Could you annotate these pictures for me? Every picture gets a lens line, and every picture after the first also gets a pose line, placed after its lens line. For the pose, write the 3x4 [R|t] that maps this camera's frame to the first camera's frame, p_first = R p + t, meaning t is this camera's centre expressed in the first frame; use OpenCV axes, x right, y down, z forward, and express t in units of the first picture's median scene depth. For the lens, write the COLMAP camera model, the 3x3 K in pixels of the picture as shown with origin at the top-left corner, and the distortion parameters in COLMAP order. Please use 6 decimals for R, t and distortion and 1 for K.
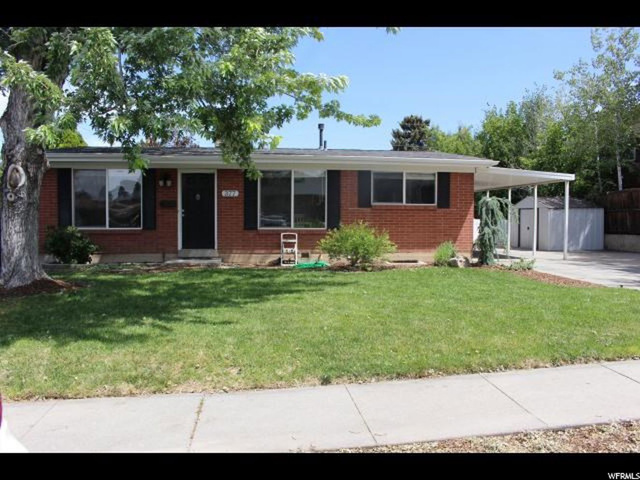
lens RADIAL K [[390.3, 0, 319.8], [0, 390.3, 248.9], [0, 0, 1]] dist [-0.061698, 0.000146]
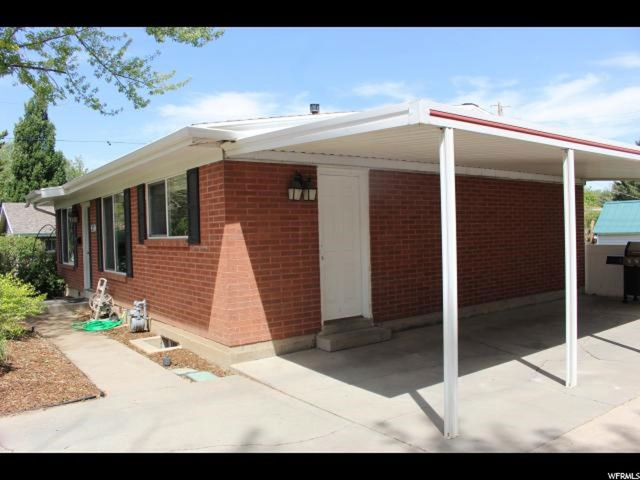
lens RADIAL K [[530.2, 0, 320.0], [0, 530.2, 240.0], [0, 0, 1]] dist [-0.163513, 0.137857]
pose [[0.521920, -0.007957, -0.852957, 0.996816], [-0.067104, 0.996474, -0.050357, -0.091694], [0.850351, 0.083519, 0.519546, 0.832894]]
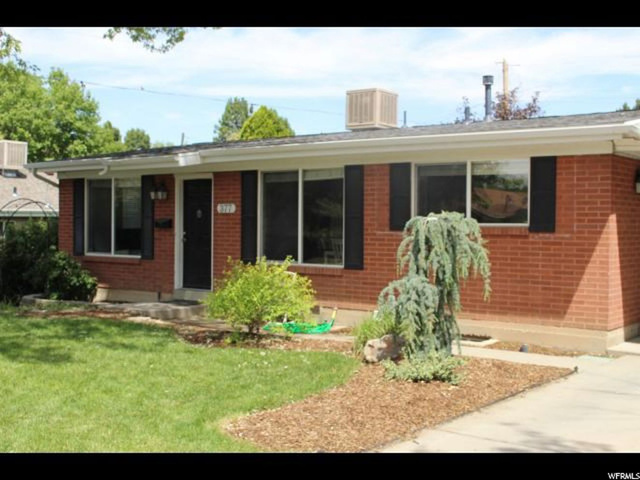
lens RADIAL K [[825.7, 0, 320.0], [0, 825.7, 240.0], [0, 0, 1]] dist [-0.081074, 0.014263]
pose [[0.722414, 0.011633, -0.691363, 0.855050], [-0.081981, 0.994247, -0.068934, -0.004374], [0.686584, 0.106478, 0.719211, 0.098259]]
